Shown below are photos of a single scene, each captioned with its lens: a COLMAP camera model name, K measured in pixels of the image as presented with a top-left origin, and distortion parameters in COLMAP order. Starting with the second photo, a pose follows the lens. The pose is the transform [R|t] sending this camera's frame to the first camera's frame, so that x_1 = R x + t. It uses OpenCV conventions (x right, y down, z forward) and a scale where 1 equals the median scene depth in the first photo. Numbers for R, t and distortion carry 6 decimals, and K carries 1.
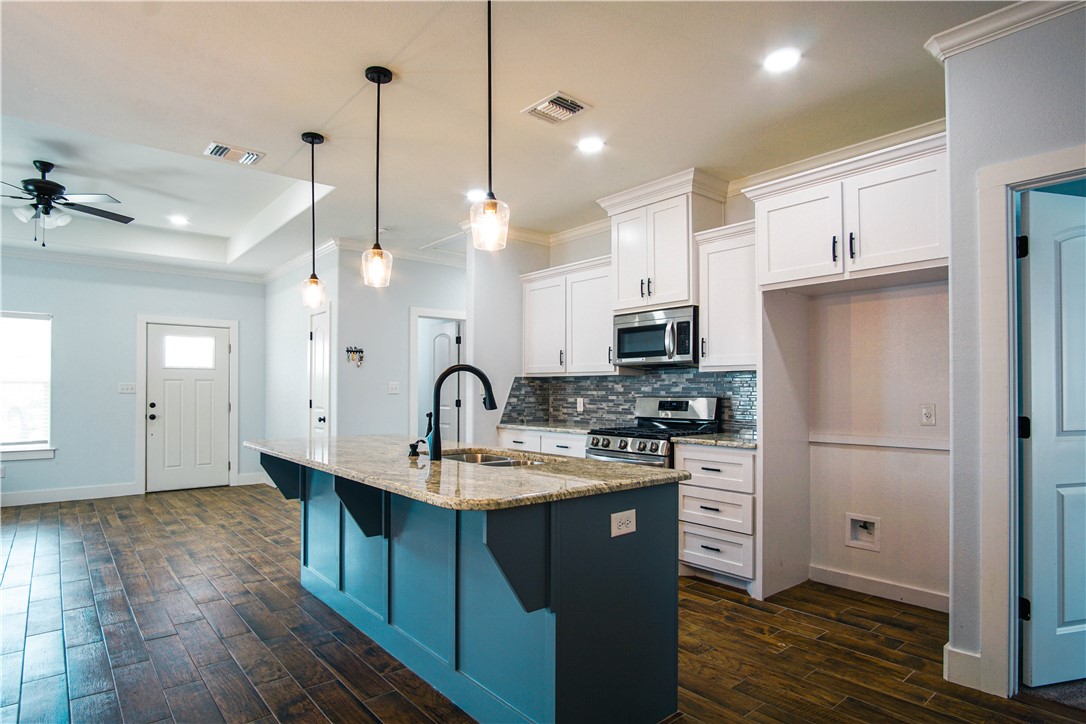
lens RADIAL K [[583.6, 0, 541.5], [0, 583.6, 369.5], [0, 0, 1]] dist [-0.027728, 0.006834]
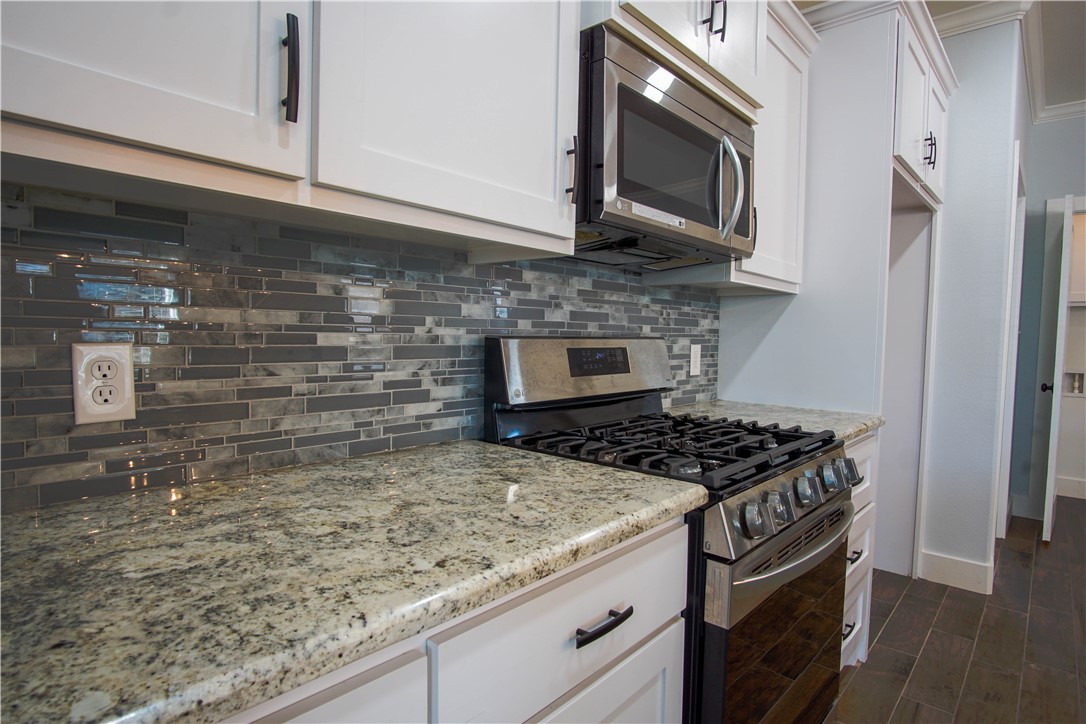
lens RADIAL K [[583.6, 0, 540.3], [0, 583.6, 362.4], [0, 0, 1]] dist [-0.027728, 0.006834]
pose [[-0.132769, -0.049408, 0.989915, -0.122461], [-0.052841, 0.997689, 0.042709, 0.044500], [-0.989737, -0.046638, -0.135073, 0.980604]]
